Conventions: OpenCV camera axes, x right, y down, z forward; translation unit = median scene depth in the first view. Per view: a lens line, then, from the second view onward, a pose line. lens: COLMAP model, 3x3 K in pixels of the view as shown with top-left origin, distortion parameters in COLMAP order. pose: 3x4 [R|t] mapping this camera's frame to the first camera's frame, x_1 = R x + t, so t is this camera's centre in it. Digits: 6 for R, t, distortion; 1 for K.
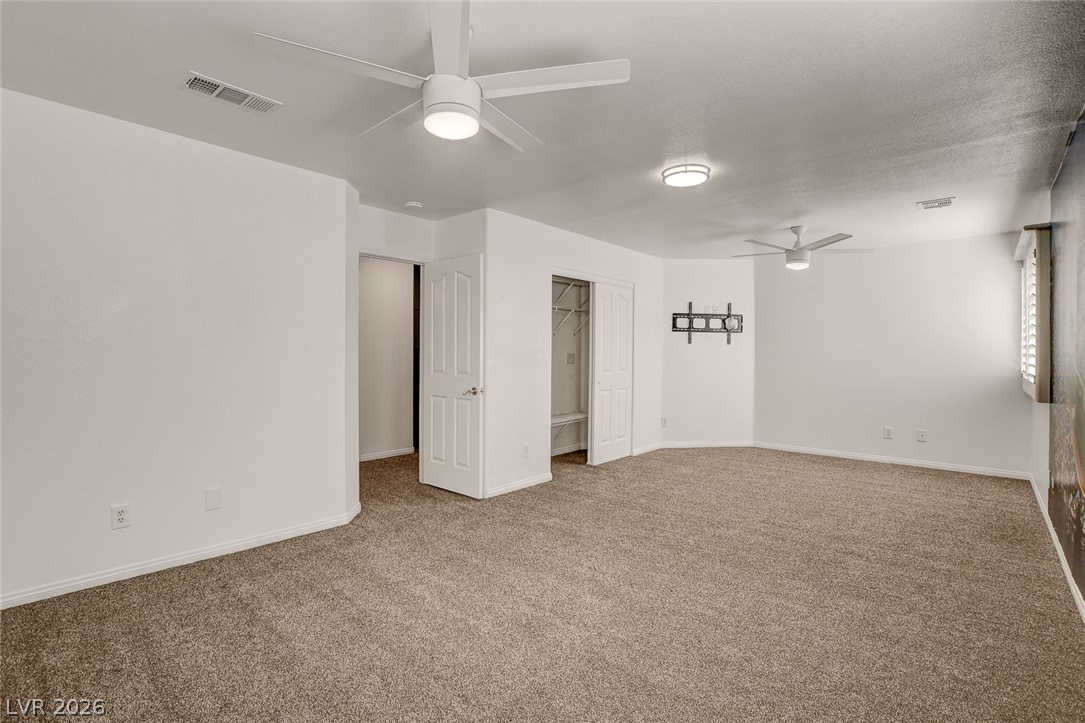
lens RADIAL K [[502.0, 0, 541.8], [0, 502.0, 361.3], [0, 0, 1]] dist [0.000536, 0.000034]
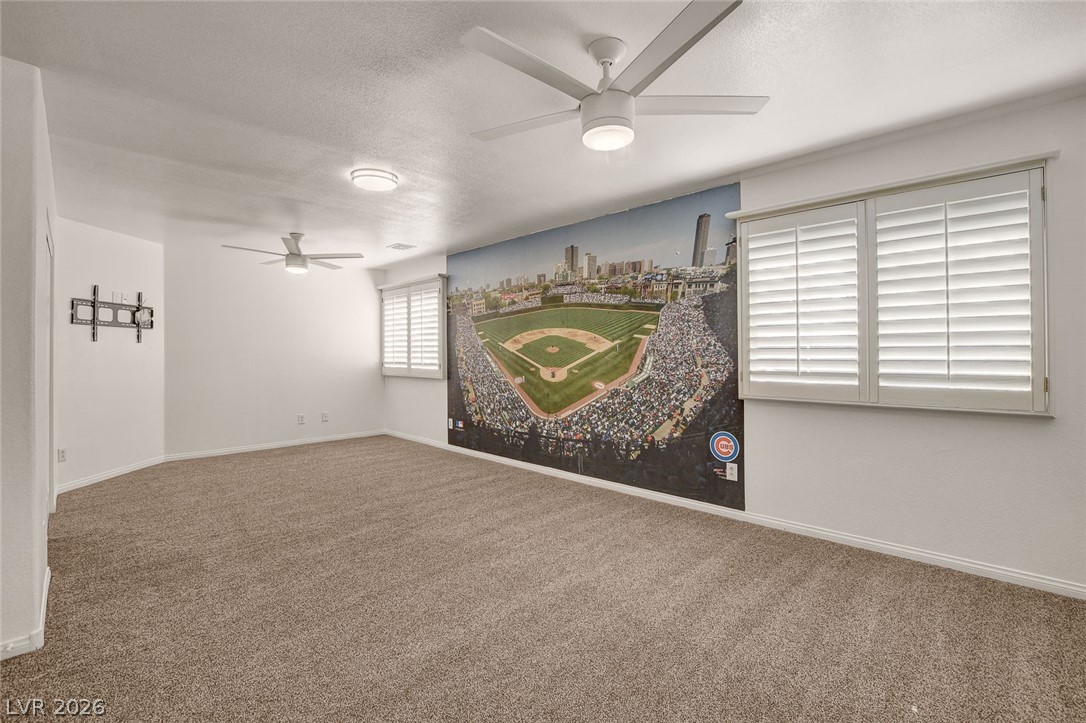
lens RADIAL K [[491.5, 0, 538.6], [0, 491.5, 351.2], [0, 0, 1]] dist [-0.032954, 0.003885]
pose [[0.087634, -0.009322, 0.996109, -0.349256], [0.021260, 0.999746, 0.007485, -0.012165], [-0.995926, 0.020521, 0.087810, 0.287652]]
